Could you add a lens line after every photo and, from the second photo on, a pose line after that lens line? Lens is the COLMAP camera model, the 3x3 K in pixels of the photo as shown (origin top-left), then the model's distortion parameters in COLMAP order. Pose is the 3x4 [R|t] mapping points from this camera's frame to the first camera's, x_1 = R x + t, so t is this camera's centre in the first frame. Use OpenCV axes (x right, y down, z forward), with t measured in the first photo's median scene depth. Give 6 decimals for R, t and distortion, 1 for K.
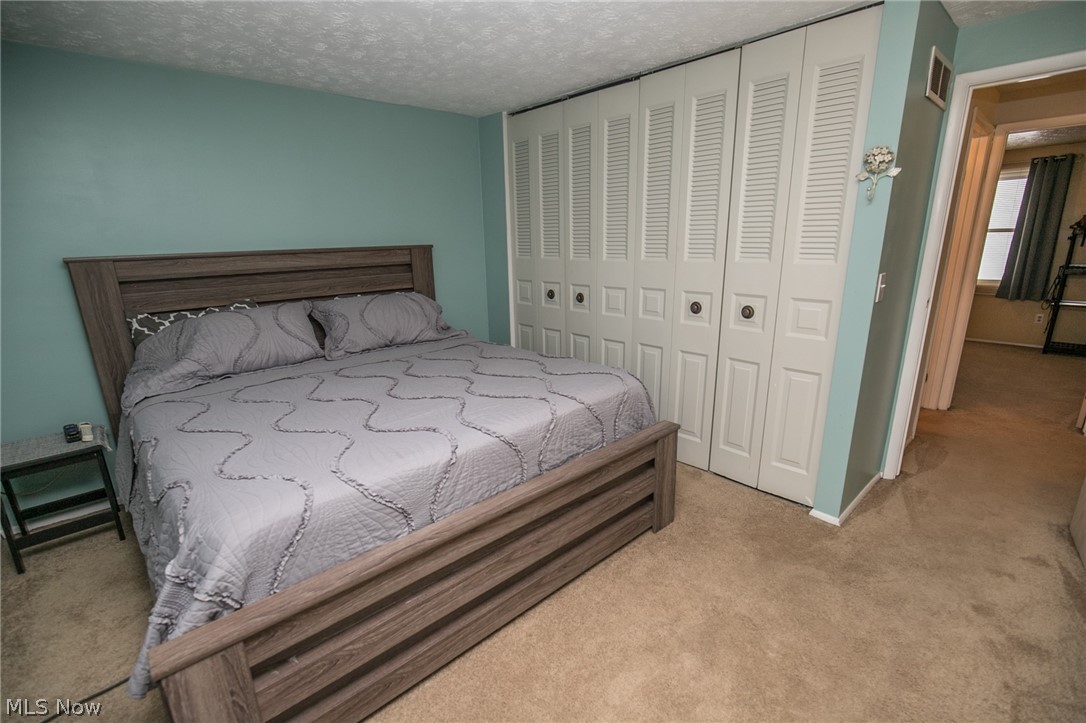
lens RADIAL K [[491.3, 0, 541.3], [0, 491.3, 372.3], [0, 0, 1]] dist [-0.017731, 0.004815]
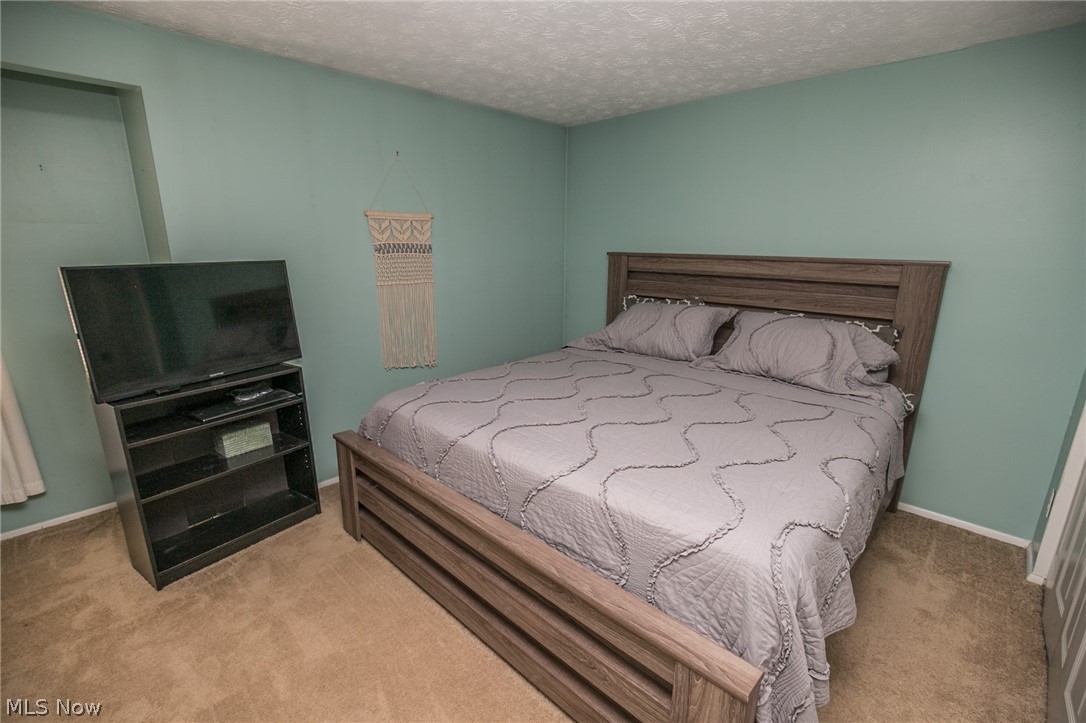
lens RADIAL K [[491.3, 0, 541.9], [0, 491.3, 361.3], [0, 0, 1]] dist [-0.017731, 0.004815]
pose [[0.060883, 0.262151, -0.963104, 0.566580], [-0.272549, 0.932593, 0.236617, -0.209173], [0.960214, 0.248088, 0.128228, 0.637718]]
